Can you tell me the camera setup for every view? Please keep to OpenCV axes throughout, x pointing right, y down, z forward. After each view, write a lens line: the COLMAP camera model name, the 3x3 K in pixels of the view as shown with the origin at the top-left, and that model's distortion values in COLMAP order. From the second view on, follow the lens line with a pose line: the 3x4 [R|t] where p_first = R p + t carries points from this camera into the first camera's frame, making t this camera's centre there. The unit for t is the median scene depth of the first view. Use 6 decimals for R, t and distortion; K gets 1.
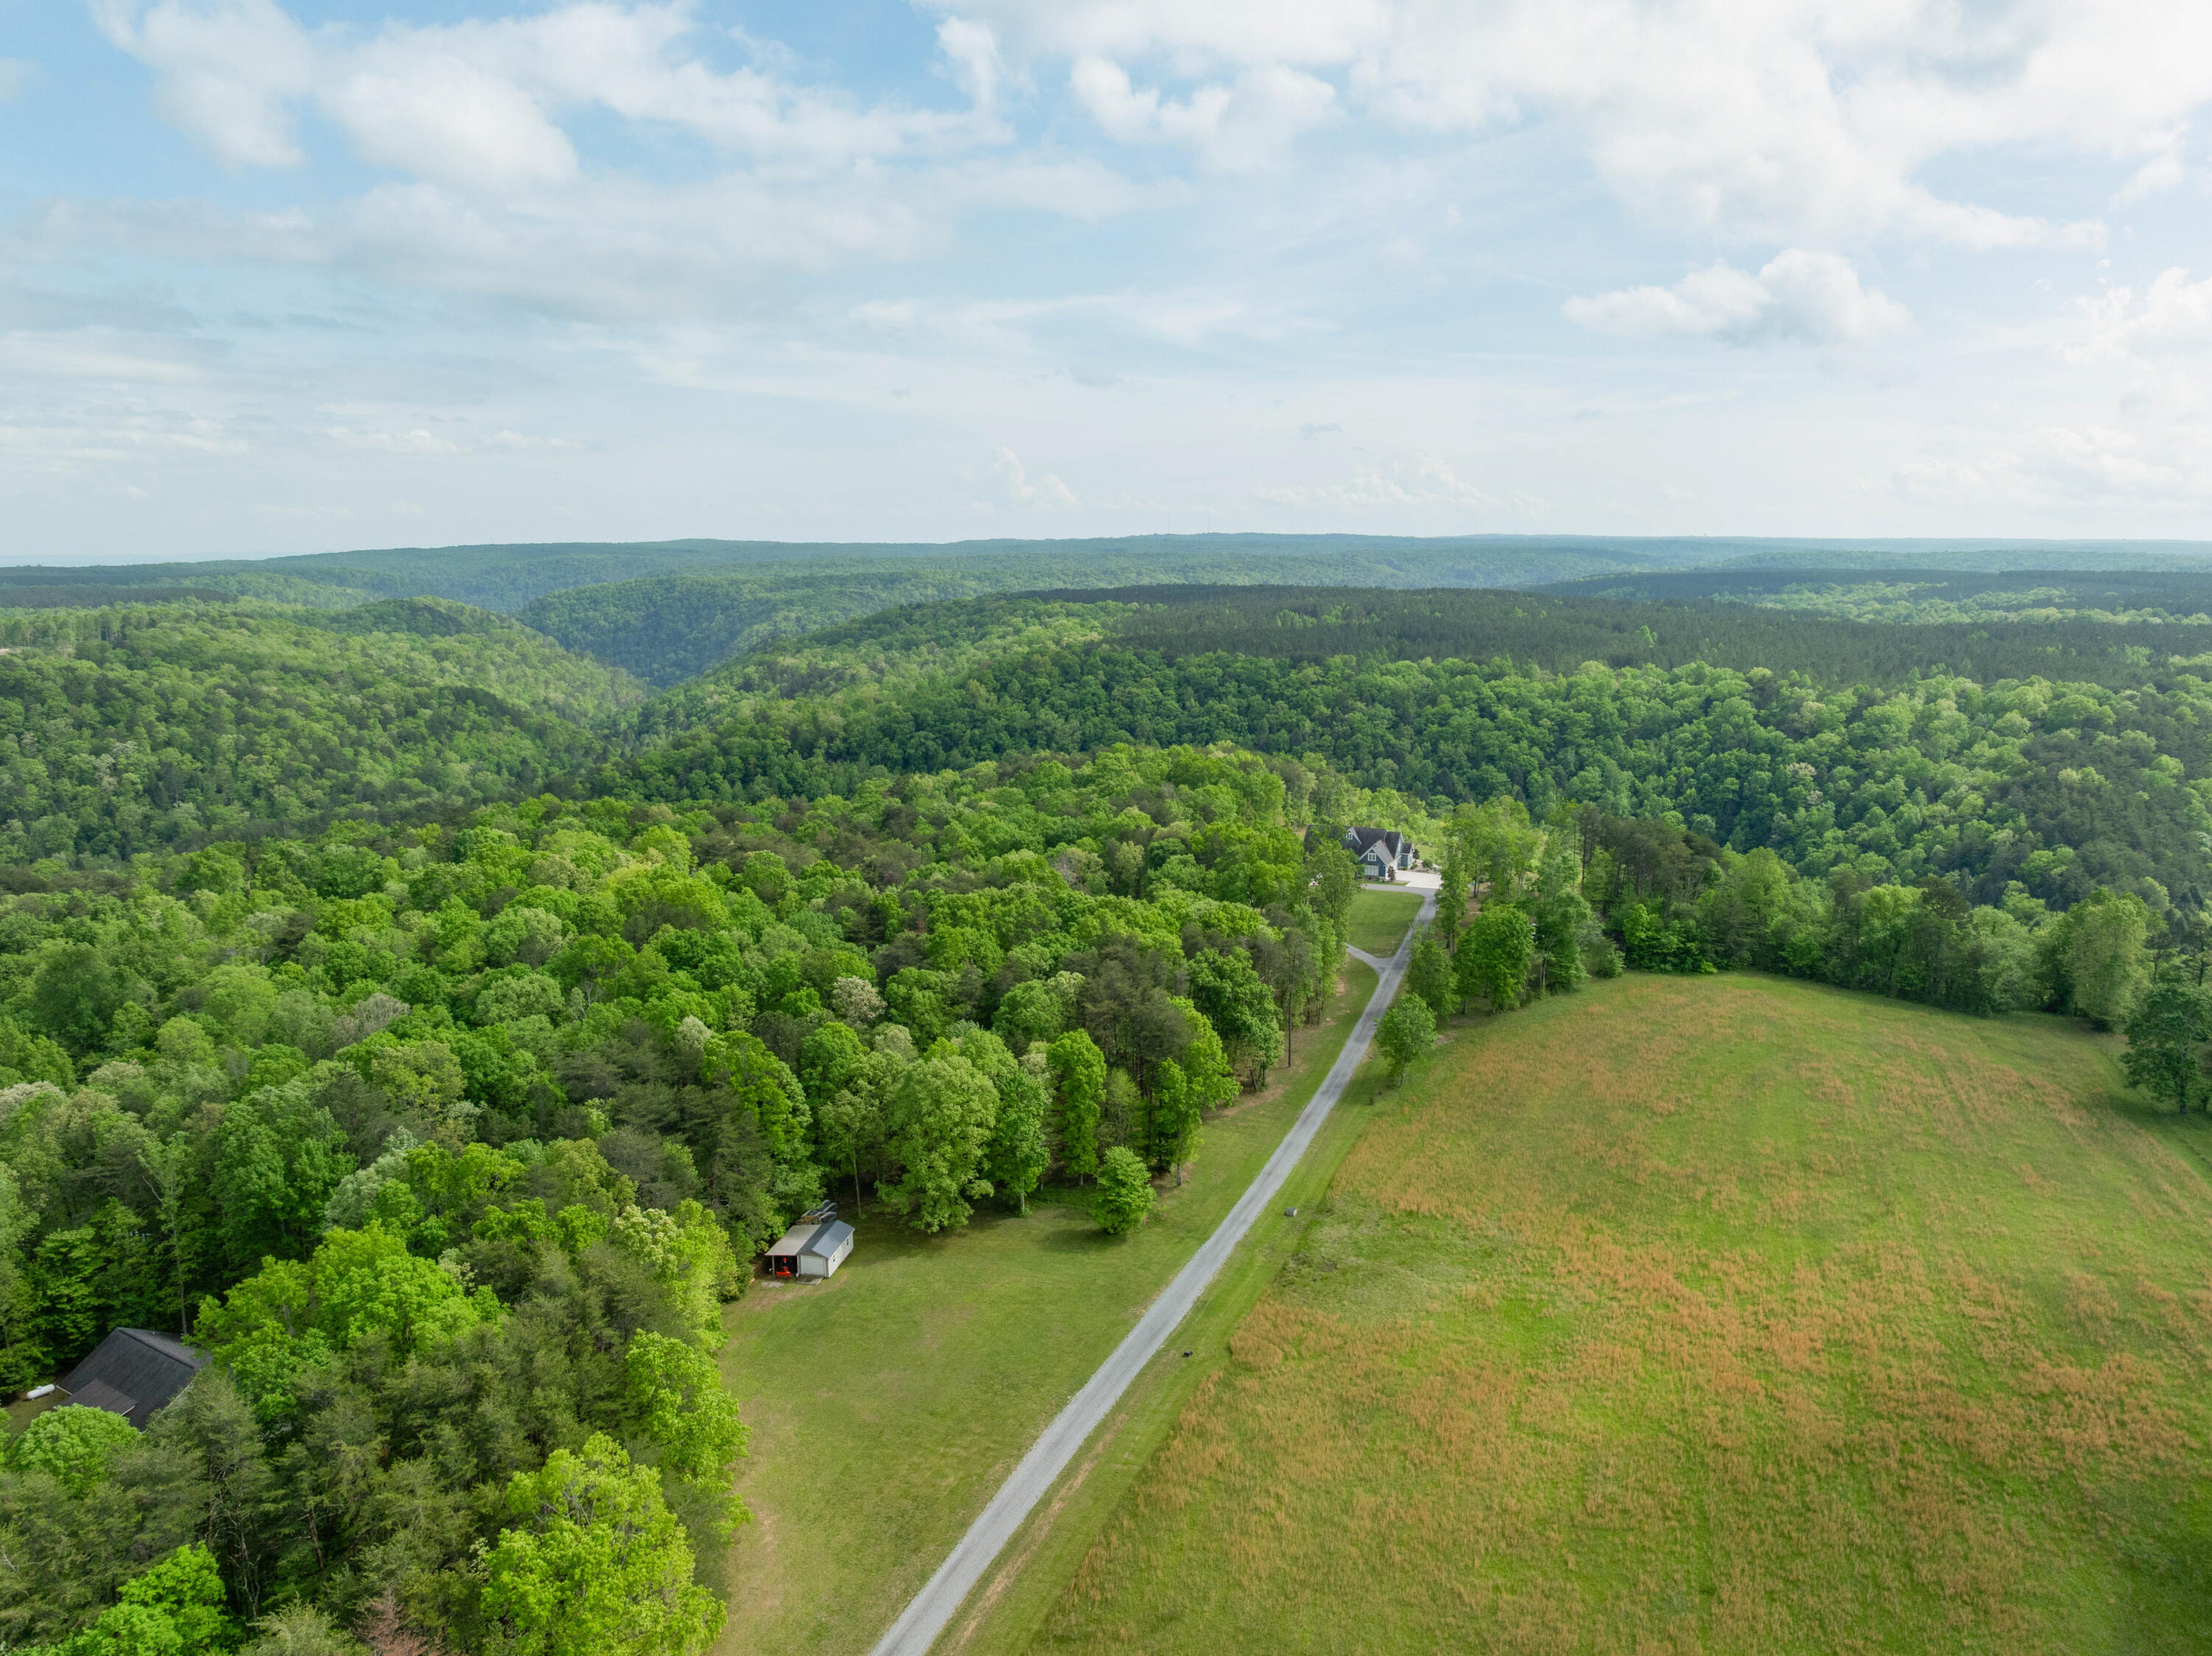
lens RADIAL K [[1600.9, 0, 1087.9], [0, 1600.9, 820.3], [0, 0, 1]] dist [-0.019668, -0.019911]
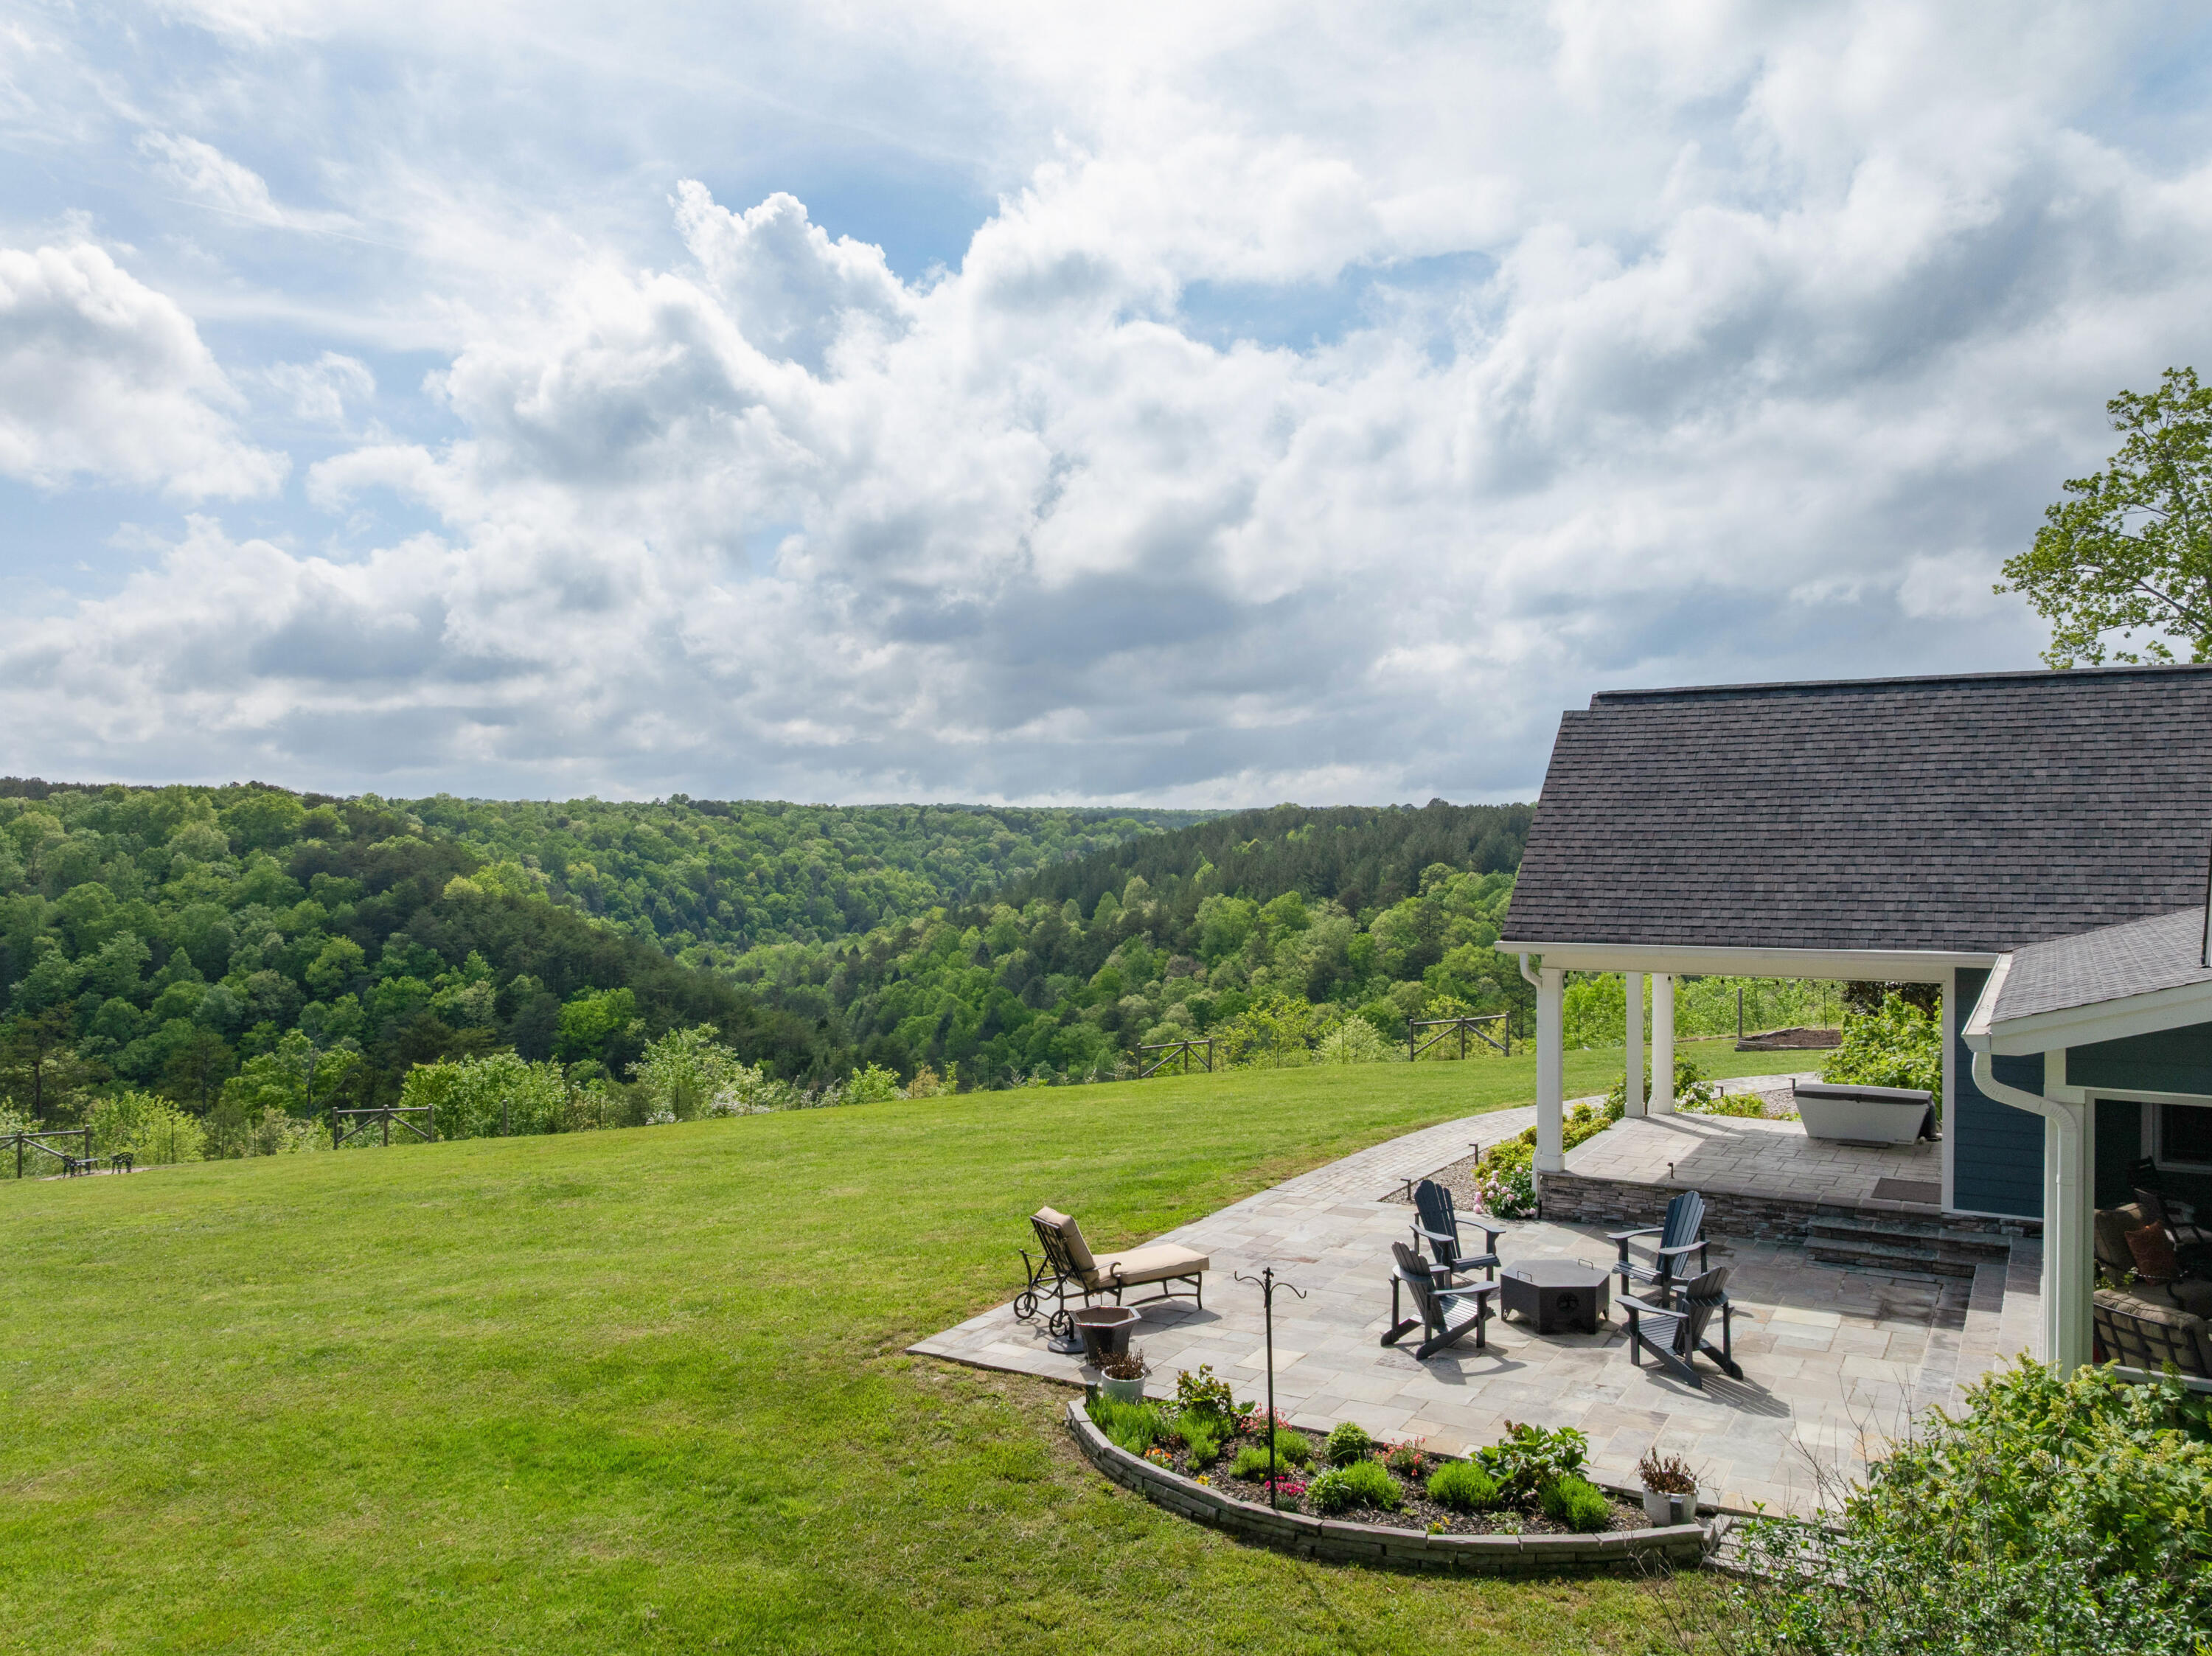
lens RADIAL K [[1588.6, 0, 1103.5], [0, 1588.6, 833.2], [0, 0, 1]] dist [-0.027881, -0.015512]
pose [[0.126329, -0.000526, 0.991988, 0.073385], [0.180263, 0.983363, -0.022435, 0.005820], [-0.975472, 0.181653, 0.124321, 0.609716]]
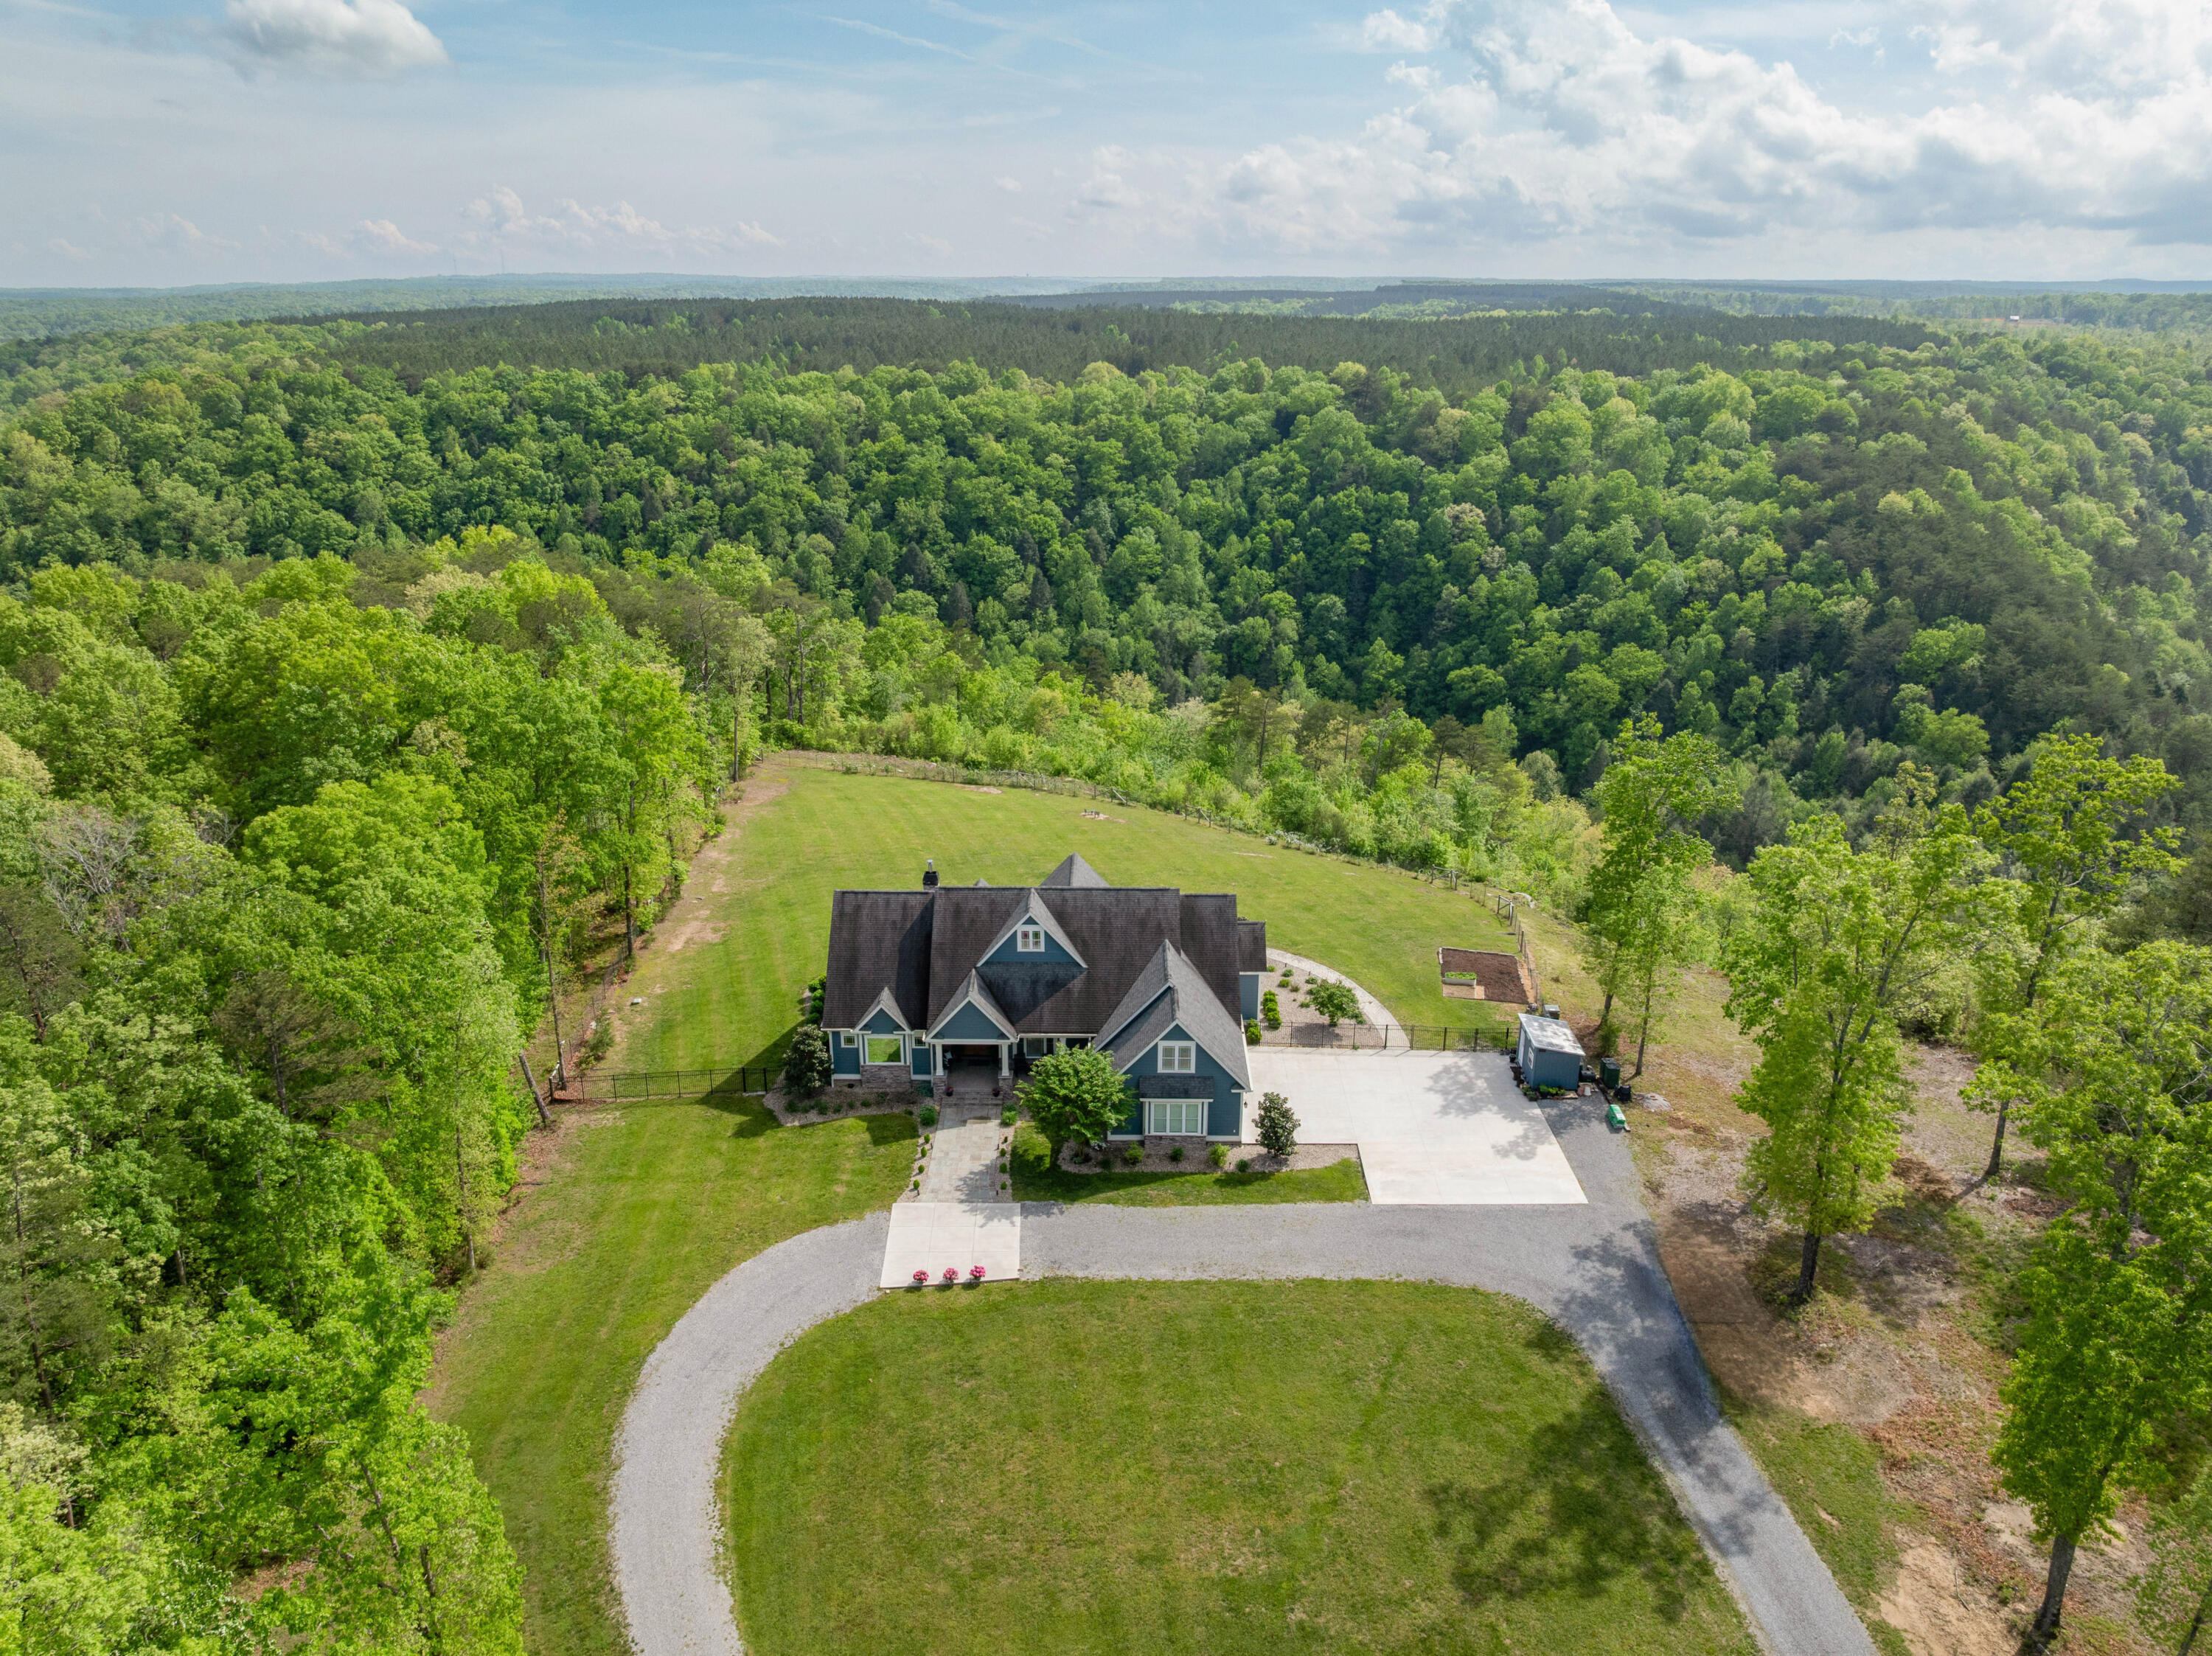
lens RADIAL K [[1588.6, 0, 1105.6], [0, 1588.6, 828.9], [0, 0, 1]] dist [-0.027881, -0.015512]
pose [[0.913605, -0.131824, 0.384641, 0.050889], [0.070695, 0.983076, 0.169006, -0.025191], [-0.400411, -0.127212, 0.907462, 0.458976]]
